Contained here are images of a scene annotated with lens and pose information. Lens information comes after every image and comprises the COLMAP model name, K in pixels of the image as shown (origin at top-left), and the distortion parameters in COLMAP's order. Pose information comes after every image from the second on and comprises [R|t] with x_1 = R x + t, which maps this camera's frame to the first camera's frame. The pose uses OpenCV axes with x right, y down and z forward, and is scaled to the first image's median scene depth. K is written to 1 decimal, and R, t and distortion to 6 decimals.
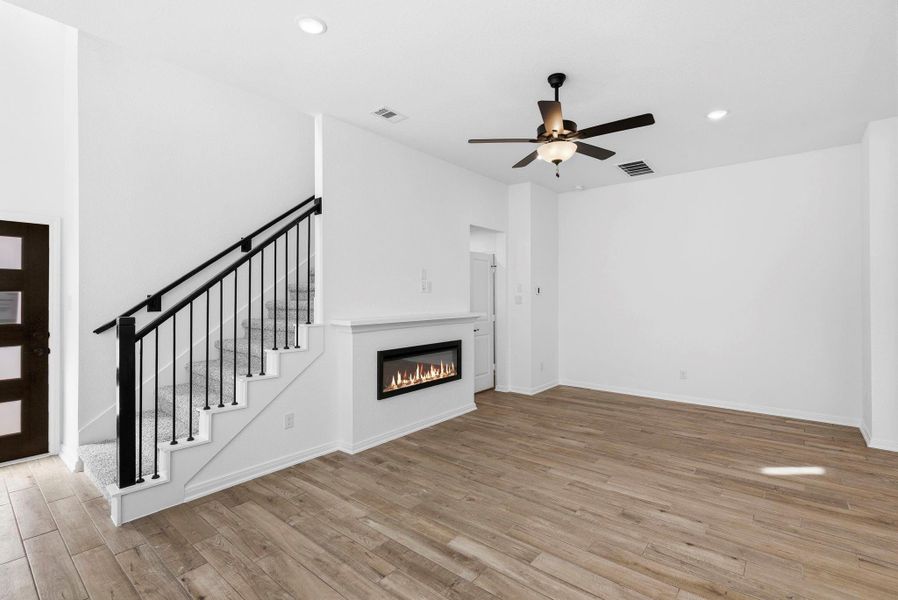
lens RADIAL K [[408.2, 0, 449.2], [0, 408.2, 298.7], [0, 0, 1]] dist [0.002858, 0.000264]
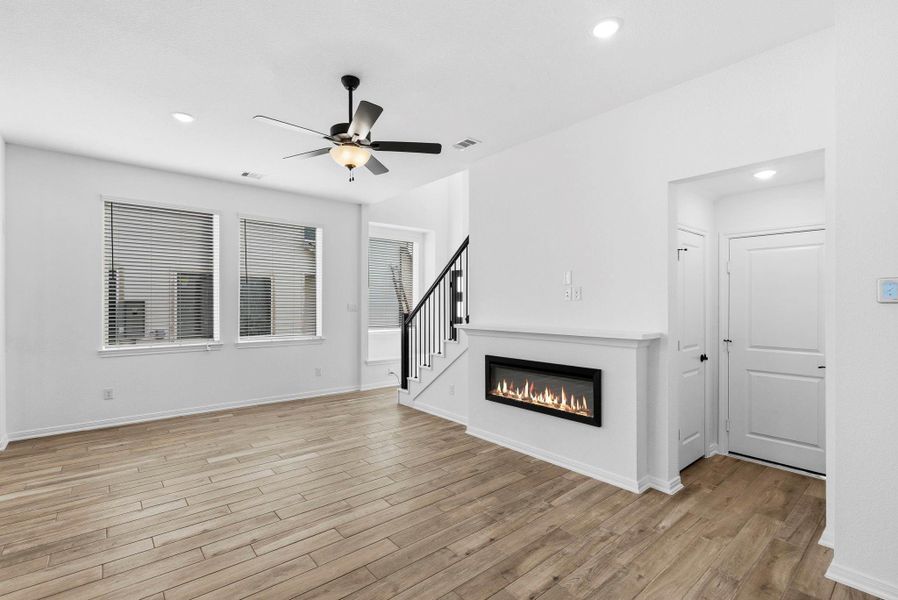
lens RADIAL K [[408.2, 0, 448.3], [0, 408.2, 300.9], [0, 0, 1]] dist [0.002858, 0.000264]
pose [[-0.174451, -0.009879, -0.984616, 0.875128], [-0.007451, 0.999934, -0.008713, -0.005065], [0.984638, 0.005817, -0.174513, 1.027216]]
